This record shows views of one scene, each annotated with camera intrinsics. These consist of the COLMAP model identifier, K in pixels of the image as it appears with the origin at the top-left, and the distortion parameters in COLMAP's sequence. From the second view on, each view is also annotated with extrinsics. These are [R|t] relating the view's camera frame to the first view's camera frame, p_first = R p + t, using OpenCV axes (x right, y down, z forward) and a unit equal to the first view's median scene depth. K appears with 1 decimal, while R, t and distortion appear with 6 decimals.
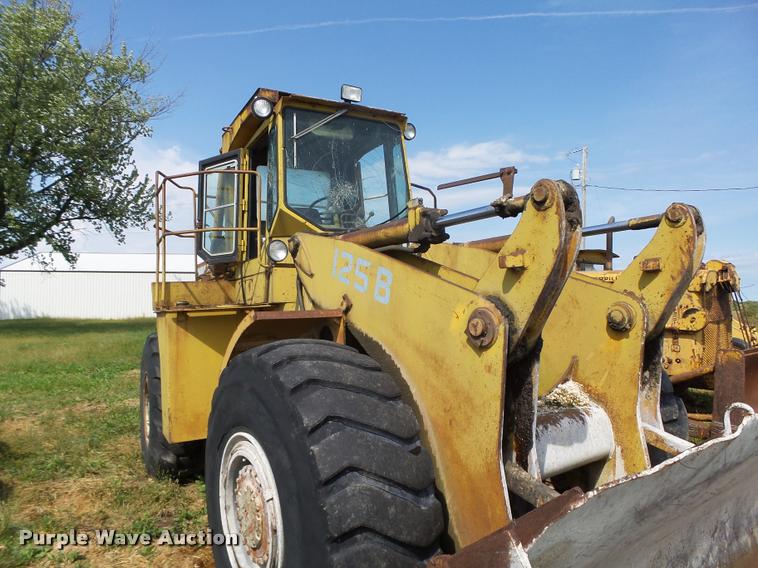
lens RADIAL K [[514.2, 0, 381.4], [0, 514.2, 289.7], [0, 0, 1]] dist [-0.018497, 0.007284]
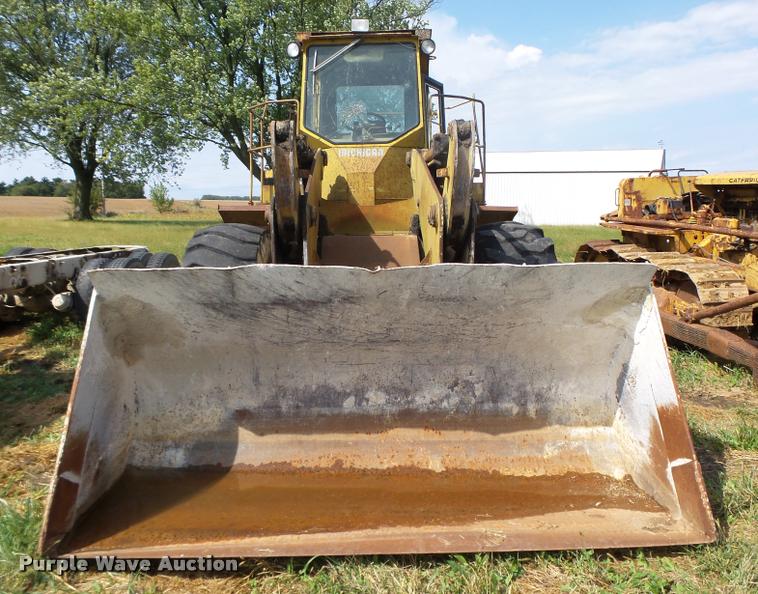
lens RADIAL K [[599.2, 0, 382.4], [0, 599.2, 267.5], [0, 0, 1]] dist [-0.014071, -0.002736]
pose [[0.841761, 0.071885, -0.535043, 1.178087], [-0.003499, 0.991801, 0.127747, -0.005701], [0.539839, -0.105660, 0.835111, -0.284905]]
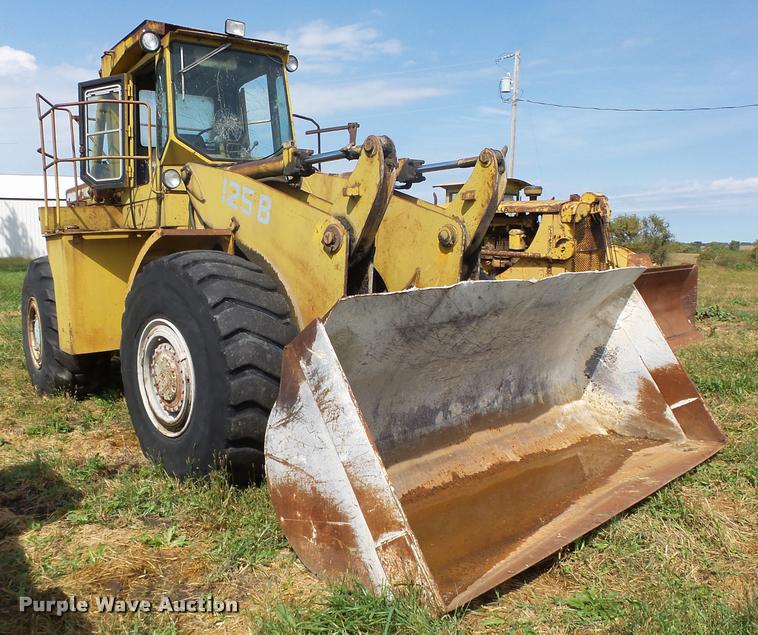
lens RADIAL K [[658.2, 0, 355.5], [0, 658.2, 309.5], [0, 0, 1]] dist [-0.020717, 0.006478]
pose [[0.992265, -0.007579, 0.123907, 0.024466], [-0.008271, 0.991881, 0.126900, 0.030057], [-0.123862, -0.126943, 0.984146, -0.670937]]
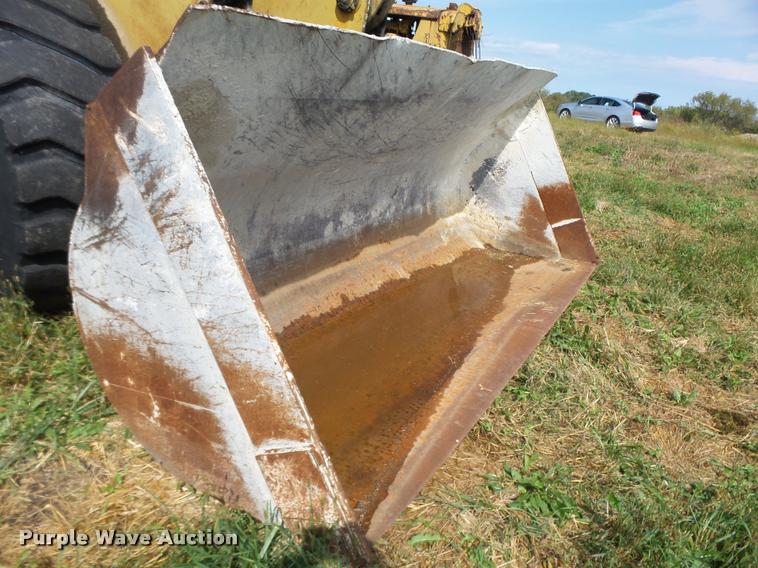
lens RADIAL K [[514.2, 0, 383.5], [0, 514.2, 287.9], [0, 0, 1]] dist [-0.018497, 0.007284]
pose [[0.911581, -0.039568, 0.409211, 0.093799], [-0.142771, 0.902942, 0.405353, 0.159467], [-0.385534, -0.427936, 0.817456, -0.113636]]
